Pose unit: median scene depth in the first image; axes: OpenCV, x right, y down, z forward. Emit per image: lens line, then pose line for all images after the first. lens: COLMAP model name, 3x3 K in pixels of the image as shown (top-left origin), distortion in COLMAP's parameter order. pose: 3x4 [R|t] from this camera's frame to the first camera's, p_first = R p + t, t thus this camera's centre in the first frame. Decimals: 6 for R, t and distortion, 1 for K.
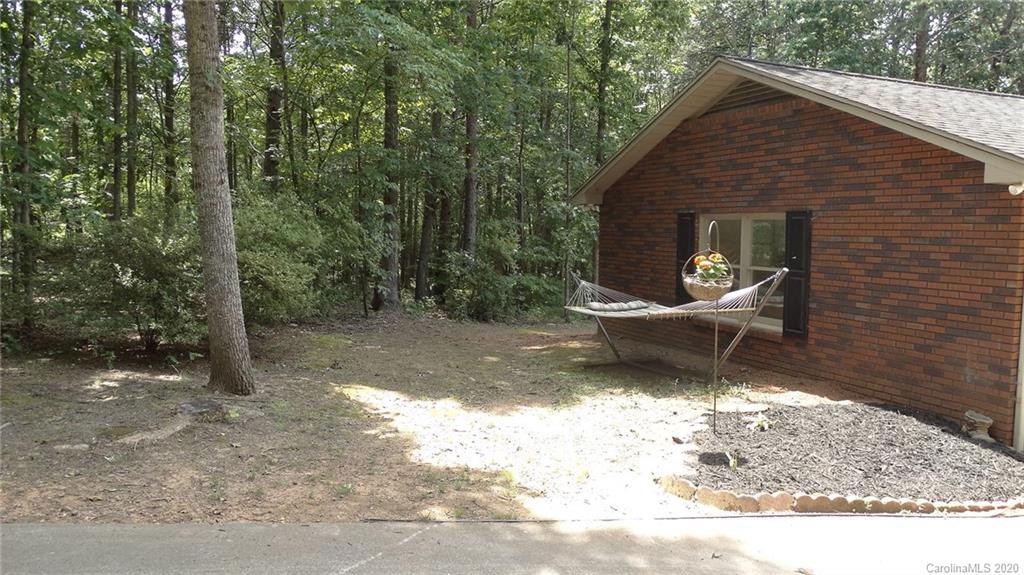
lens RADIAL K [[721.3, 0, 511.1], [0, 721.3, 281.1], [0, 0, 1]] dist [-0.004755, -0.000798]
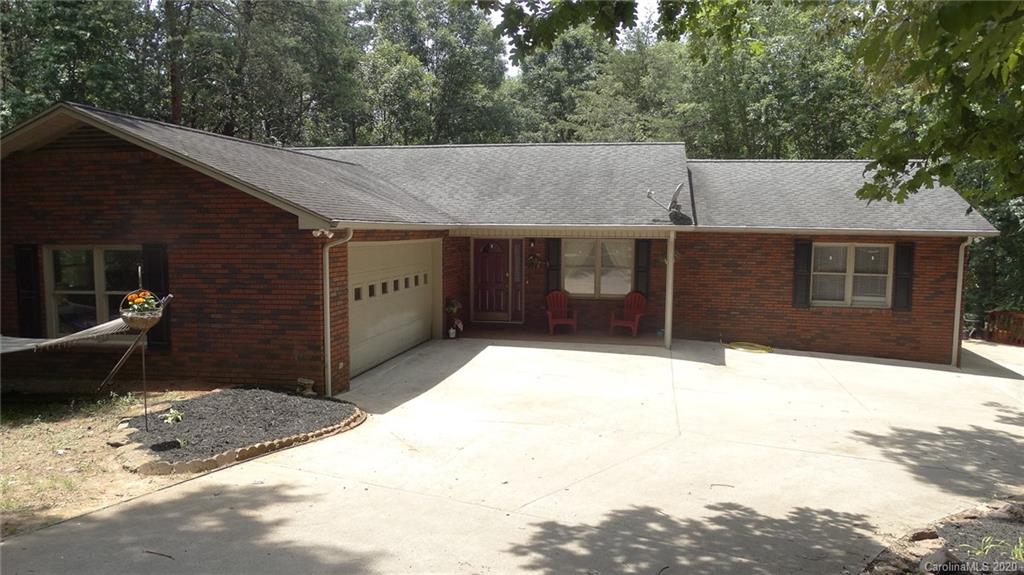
lens RADIAL K [[721.3, 0, 511.1], [0, 721.3, 281.1], [0, 0, 1]] dist [-0.004755, -0.000798]
pose [[0.569683, -0.075957, 0.818347, -0.314443], [0.076499, 0.996298, 0.039221, -0.045195], [-0.818296, 0.040259, 0.573385, -0.223238]]
